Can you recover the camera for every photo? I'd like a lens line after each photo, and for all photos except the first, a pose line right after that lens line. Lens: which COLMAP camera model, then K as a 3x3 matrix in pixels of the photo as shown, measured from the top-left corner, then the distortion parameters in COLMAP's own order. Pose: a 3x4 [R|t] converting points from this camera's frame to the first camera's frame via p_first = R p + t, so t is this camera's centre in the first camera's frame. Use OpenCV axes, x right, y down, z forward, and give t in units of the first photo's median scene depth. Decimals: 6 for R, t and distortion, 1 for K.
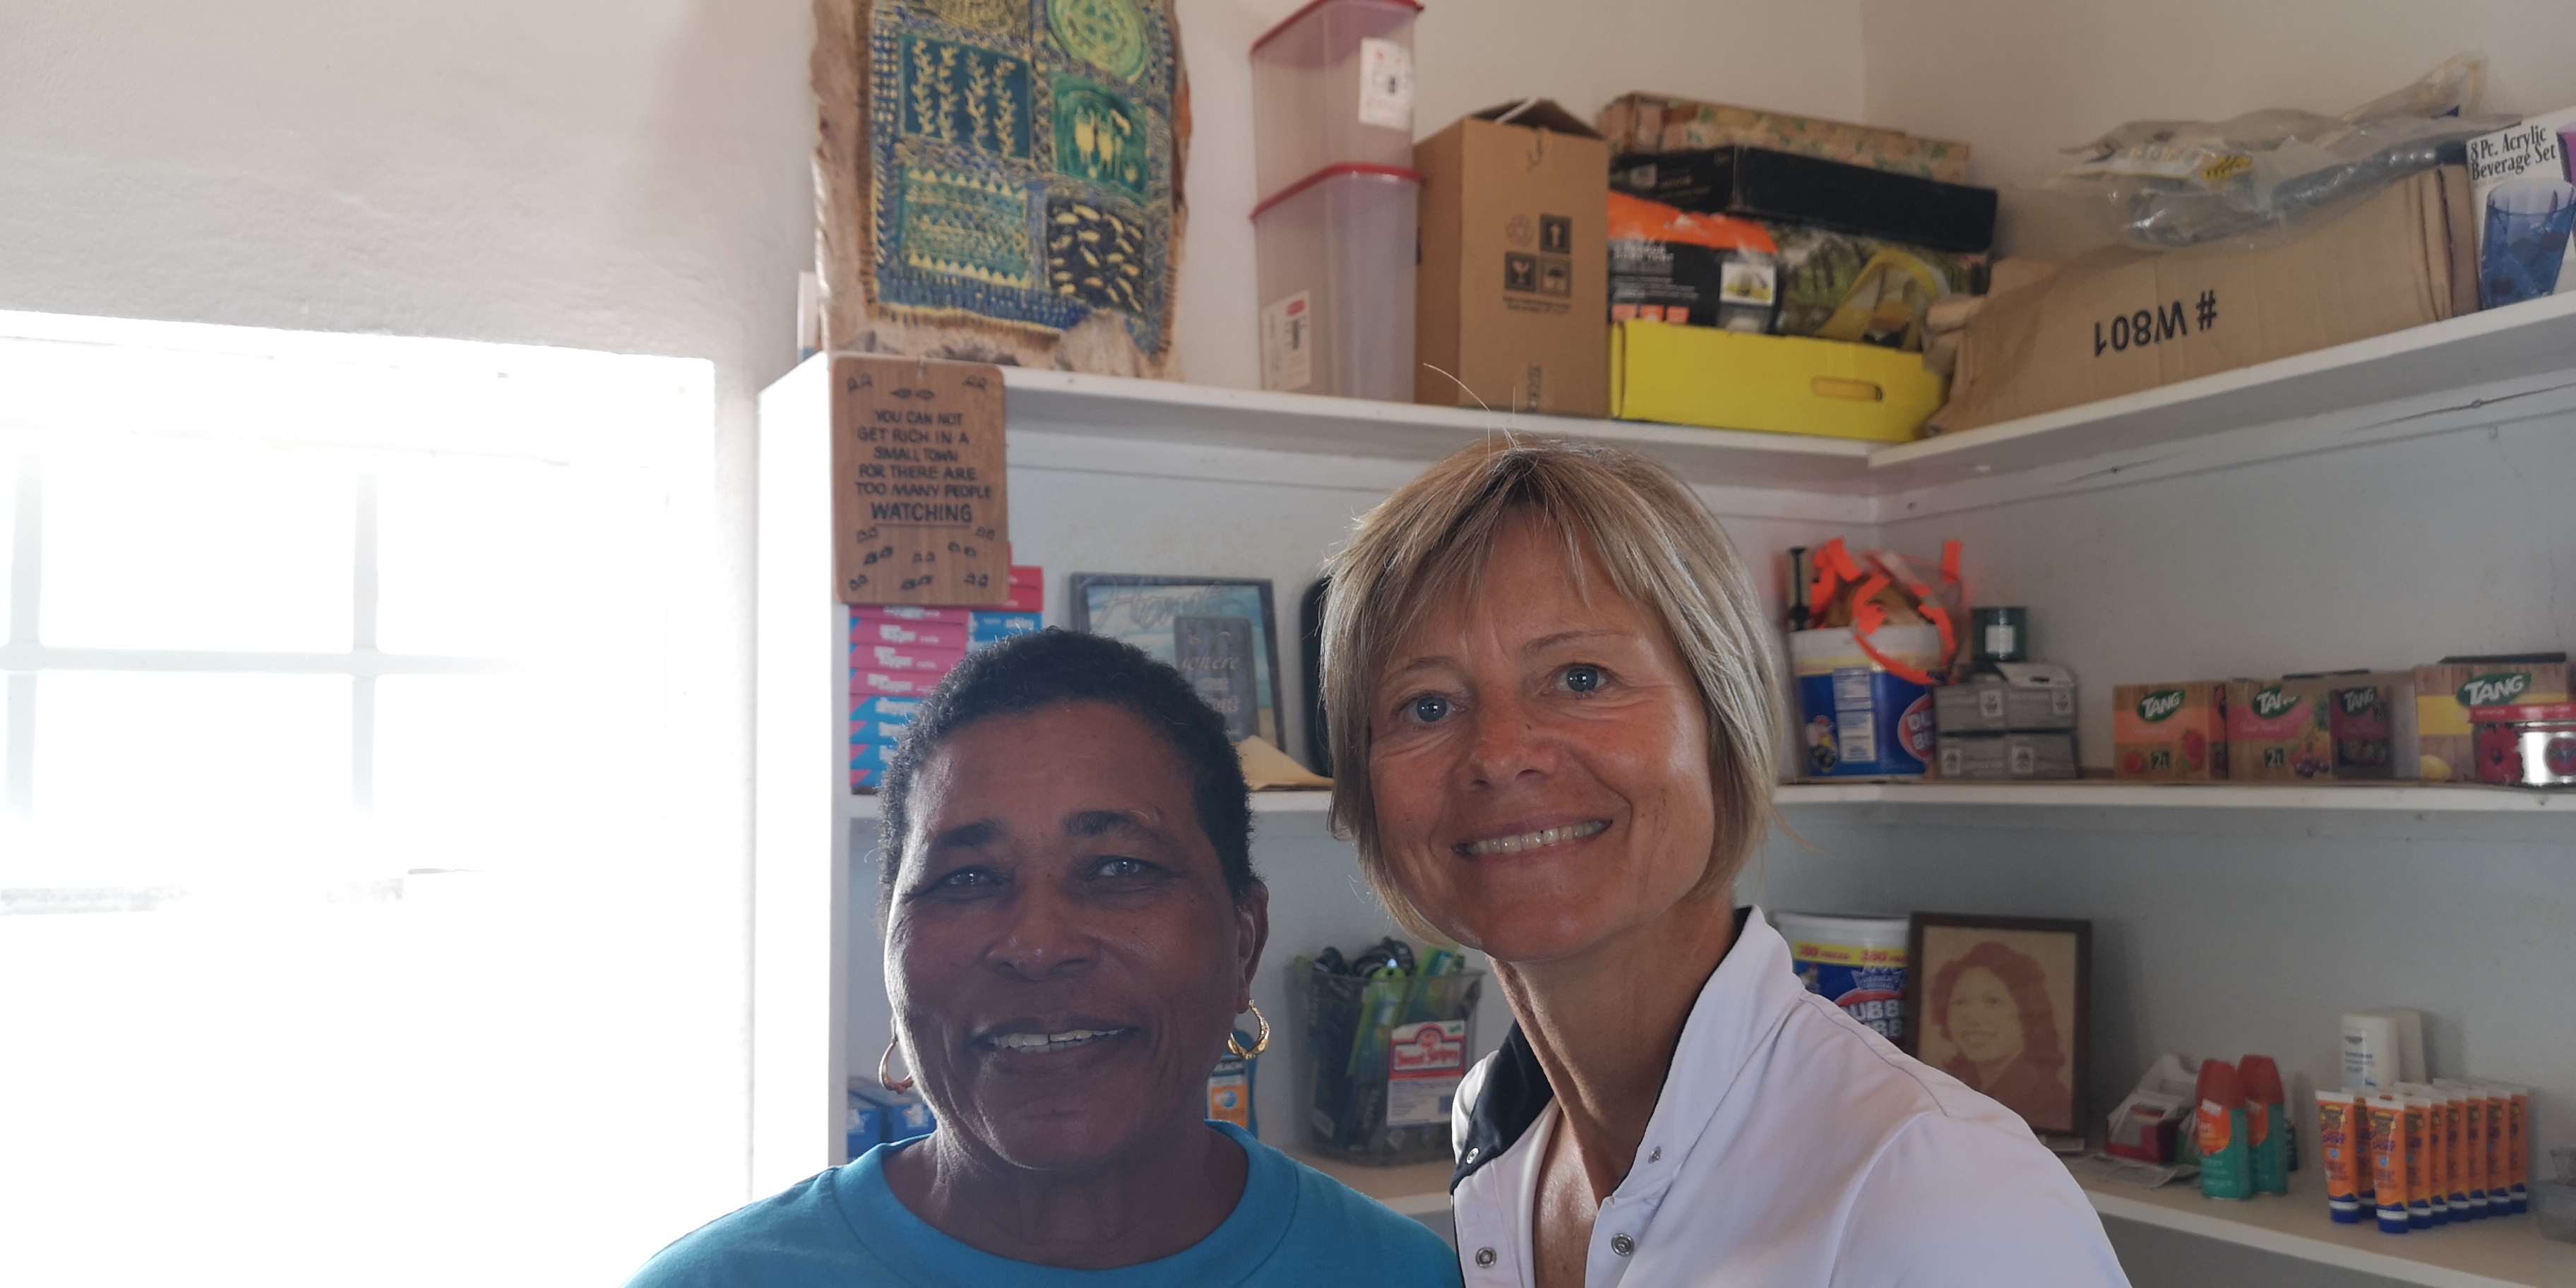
lens RADIAL K [[1923.6, 0, 1288.0], [0, 1923.6, 644.0], [0, 0, 1]] dist [0.038752, -0.061506]
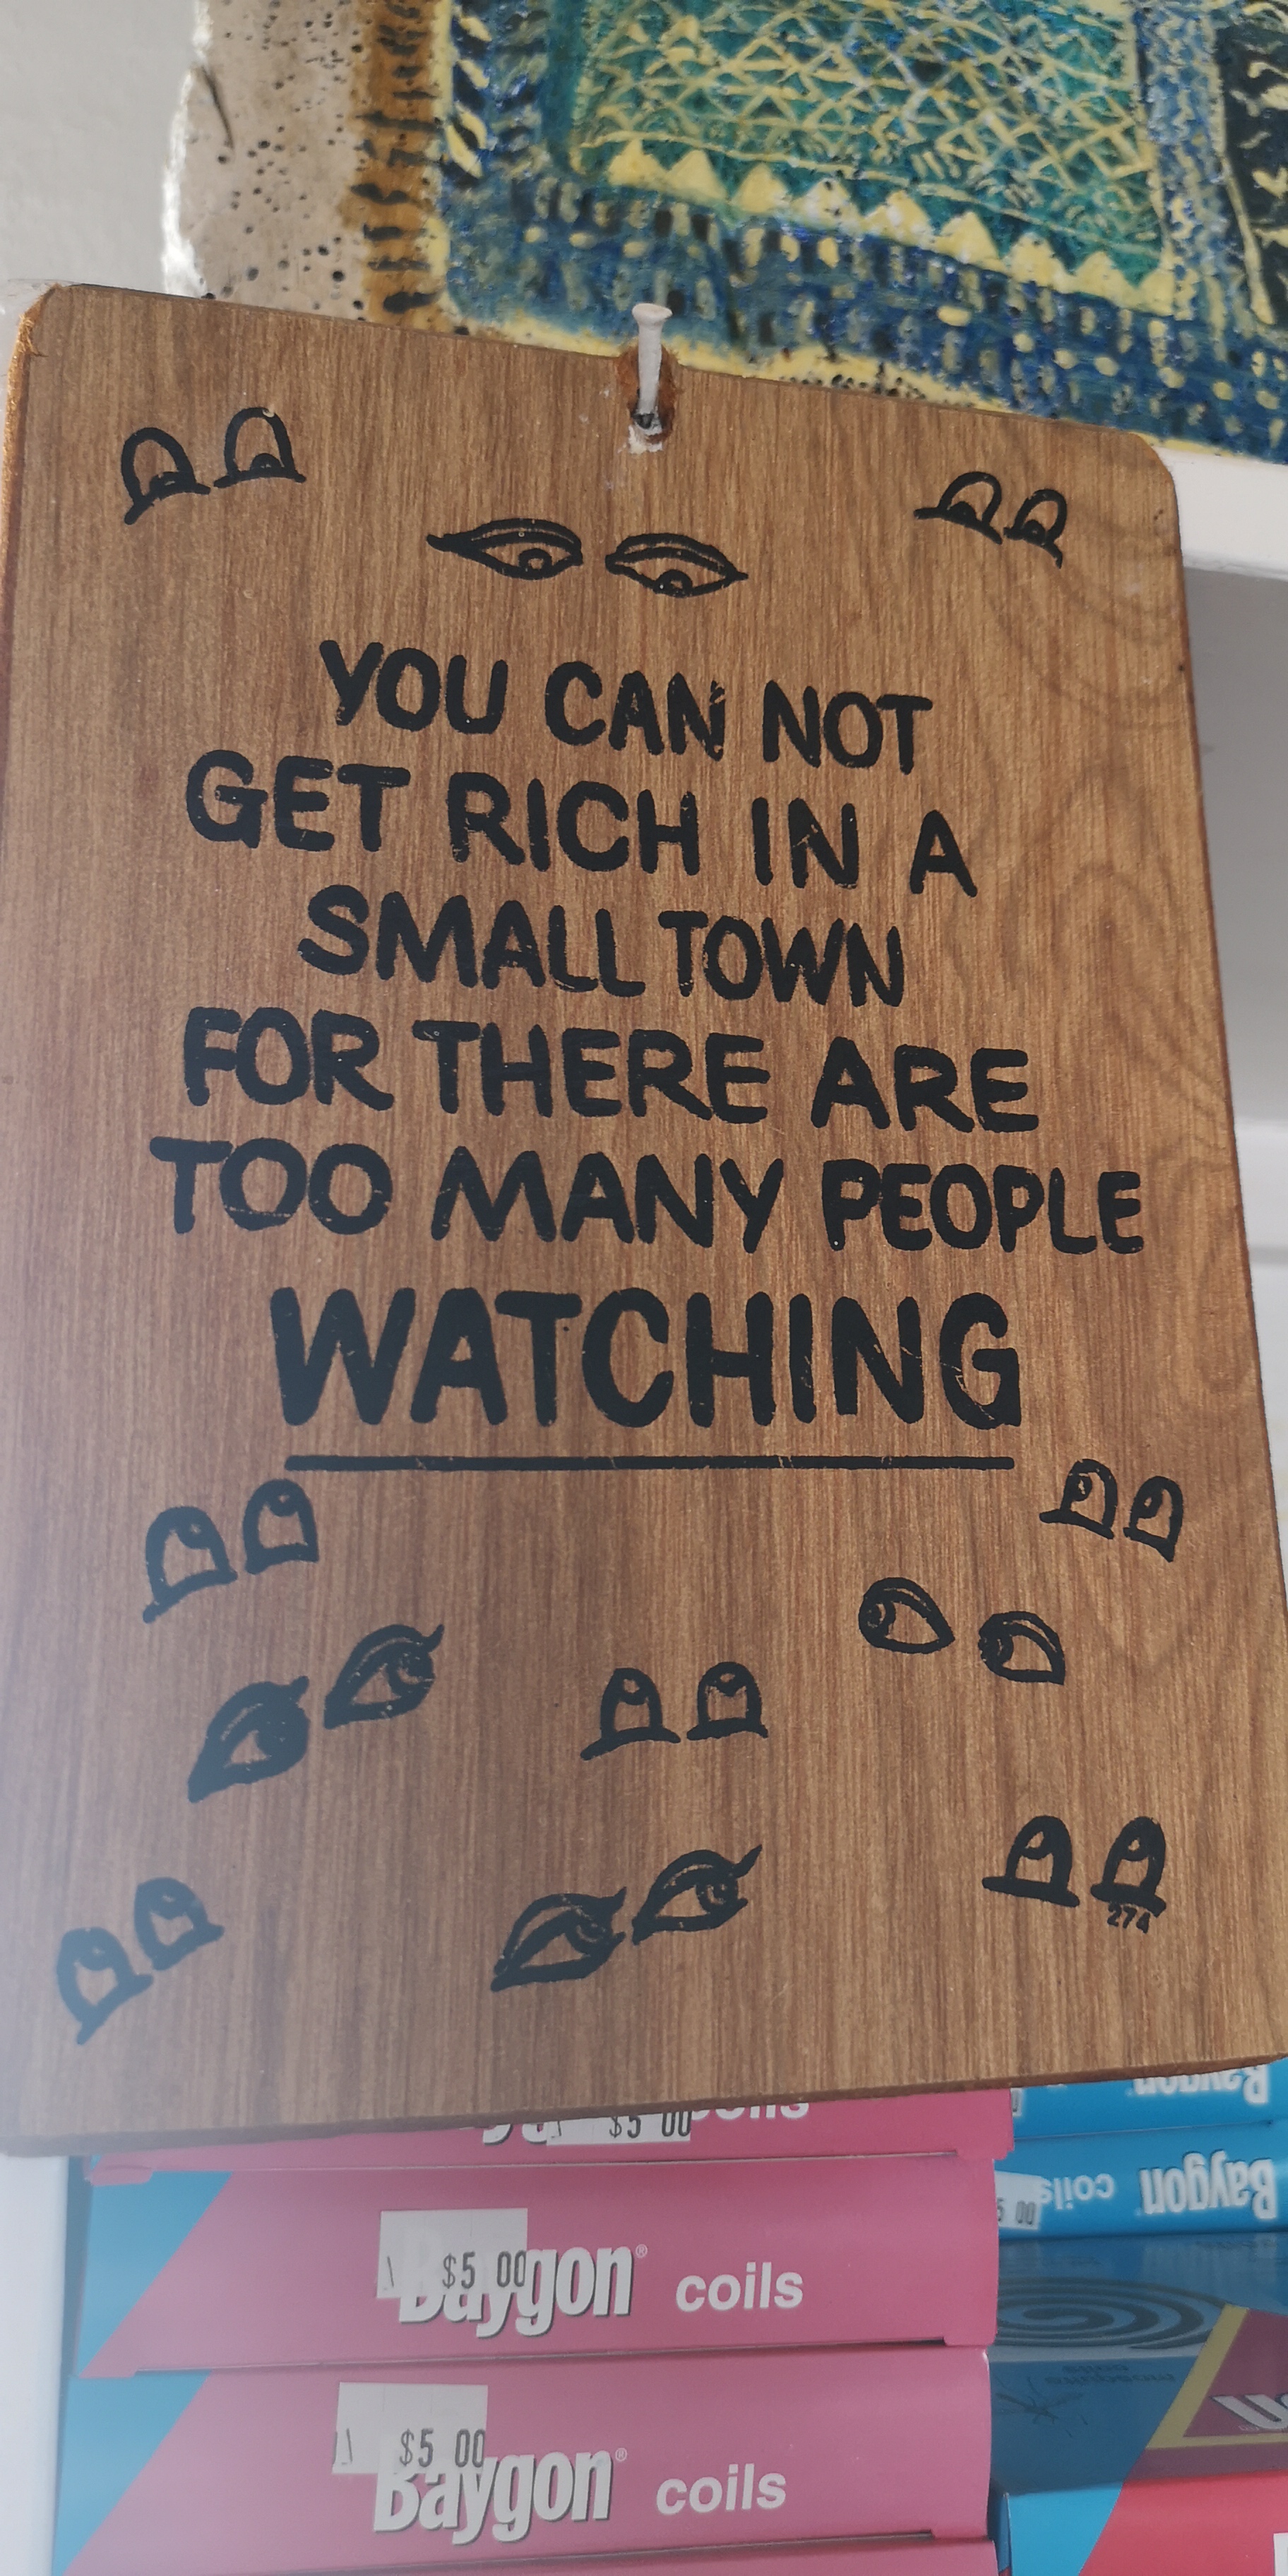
lens RADIAL K [[1923.6, 0, 644.0], [0, 1923.6, 1288.0], [0, 0, 1]] dist [0.038752, -0.061506]
pose [[0.969740, -0.055133, -0.237833, -0.157069], [0.012923, 0.984394, -0.175505, -0.049073], [0.243798, 0.167120, 0.955318, 0.860615]]
